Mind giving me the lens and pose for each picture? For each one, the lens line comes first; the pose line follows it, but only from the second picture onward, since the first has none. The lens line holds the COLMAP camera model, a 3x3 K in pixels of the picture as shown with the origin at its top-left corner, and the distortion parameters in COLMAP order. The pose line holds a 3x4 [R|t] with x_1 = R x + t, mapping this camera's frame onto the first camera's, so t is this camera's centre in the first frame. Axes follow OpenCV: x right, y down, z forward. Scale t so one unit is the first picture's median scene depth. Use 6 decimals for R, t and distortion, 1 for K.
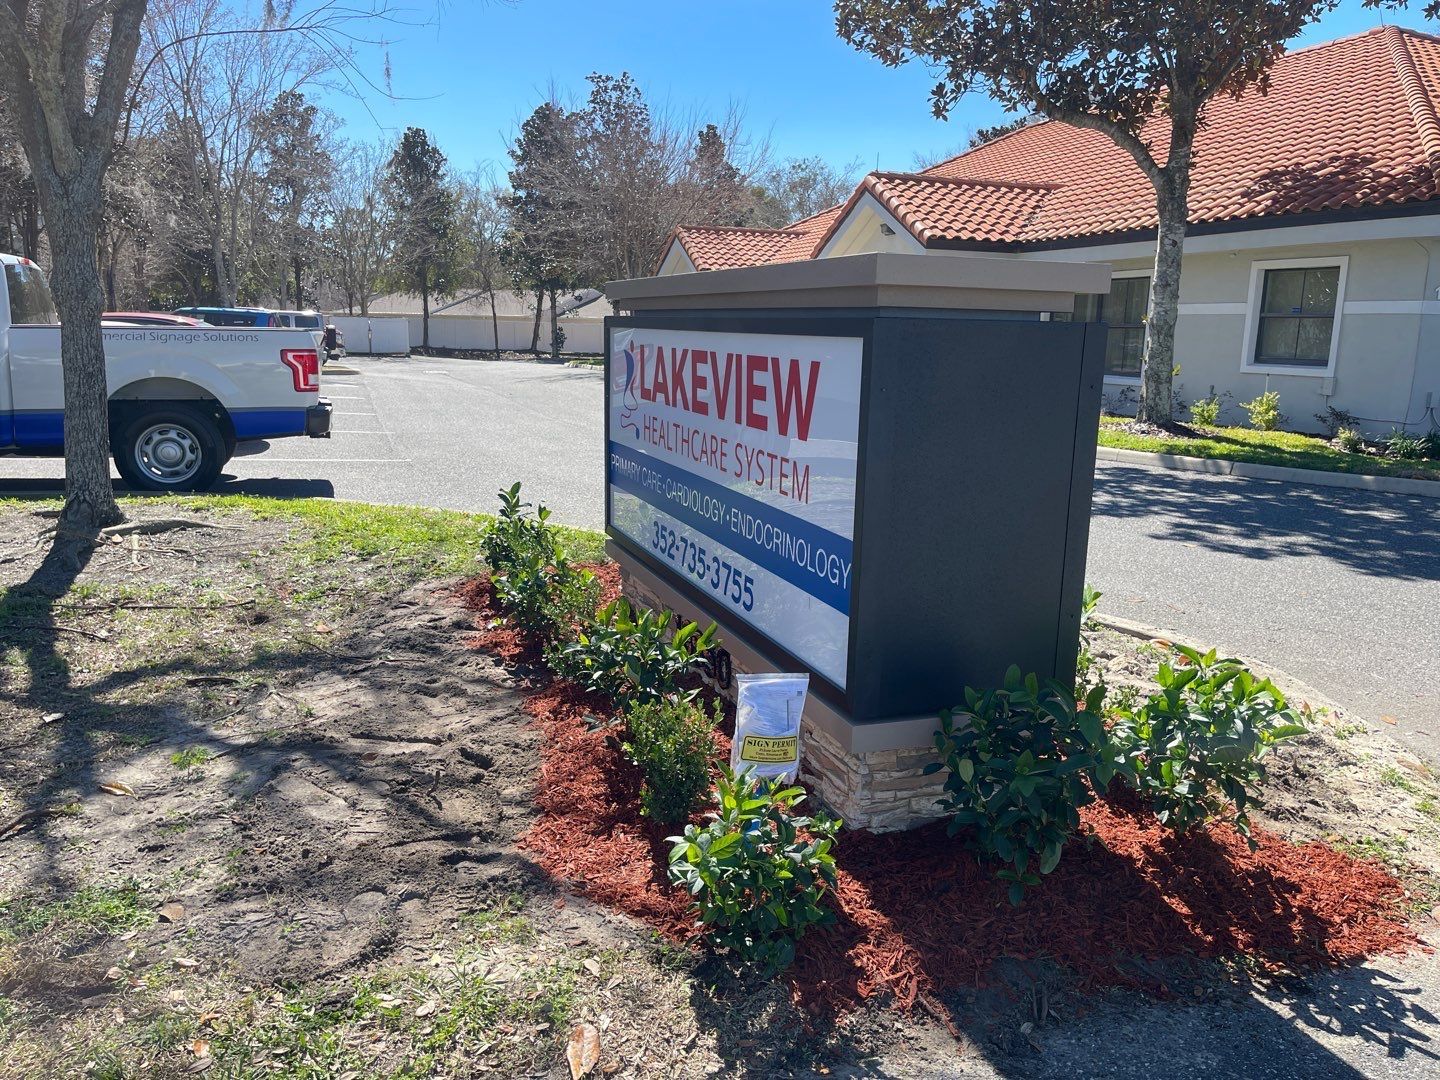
lens RADIAL K [[1089.8, 0, 713.5], [0, 1089.8, 560.0], [0, 0, 1]] dist [0.051158, -0.065757]
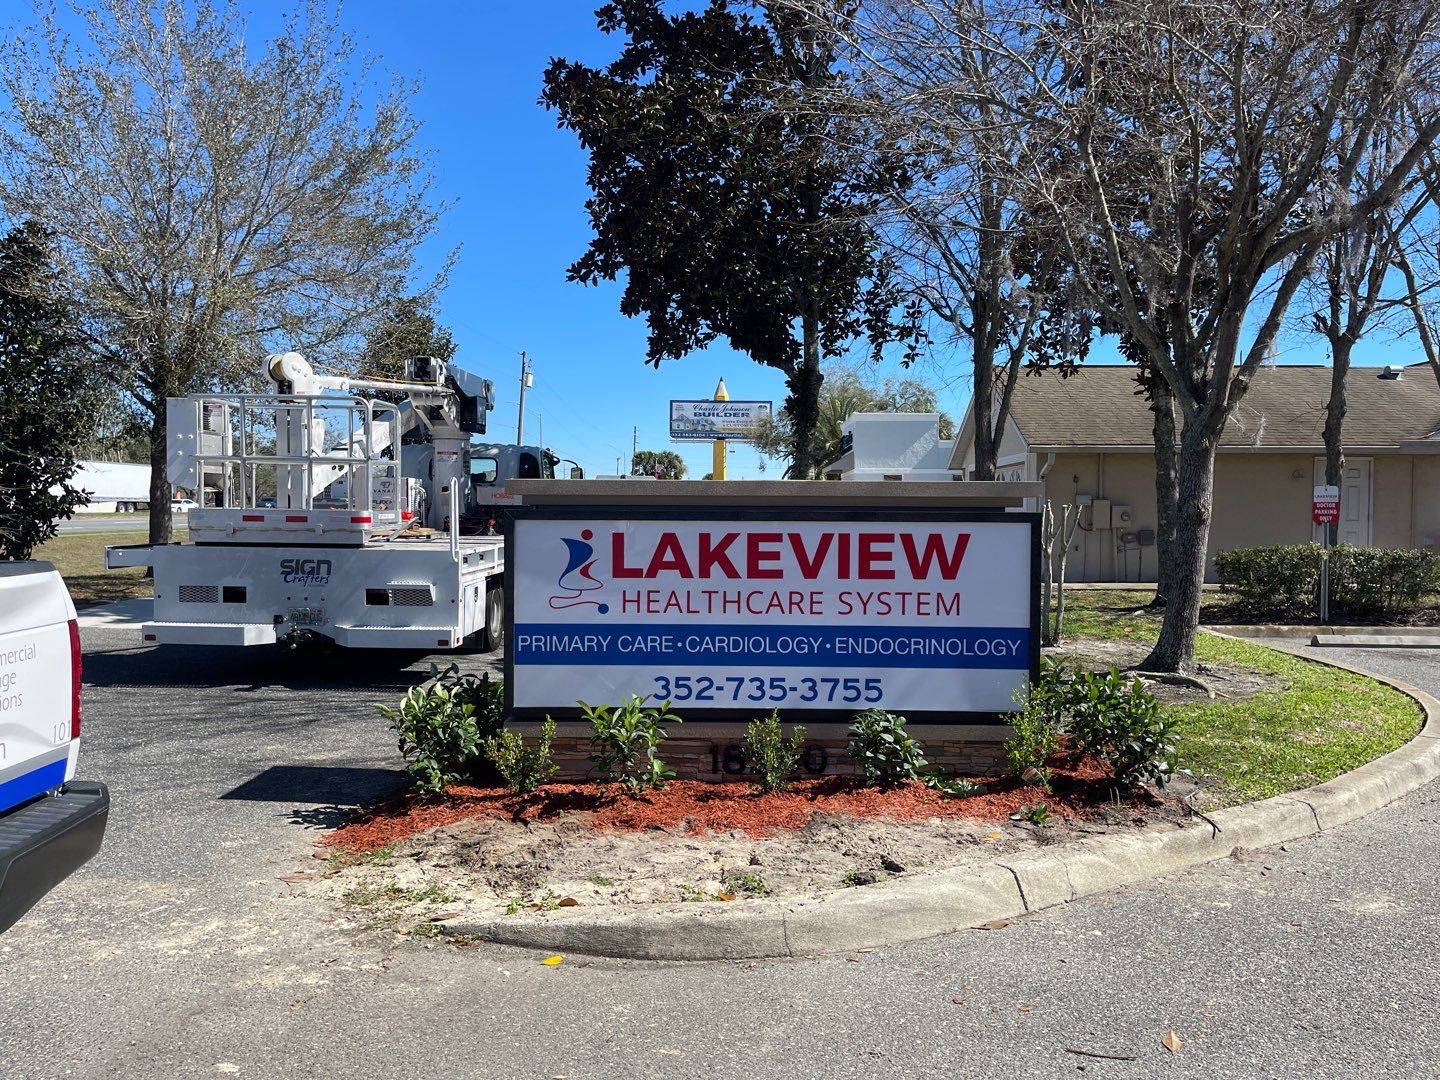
lens RADIAL K [[1089.8, 0, 718.1], [0, 1089.8, 535.6], [0, 0, 1]] dist [0.051158, -0.065757]
pose [[0.361826, -0.039345, 0.931415, -1.294992], [0.200677, 0.978973, -0.036603, -0.149076], [-0.910390, 0.200158, 0.362114, 0.552795]]
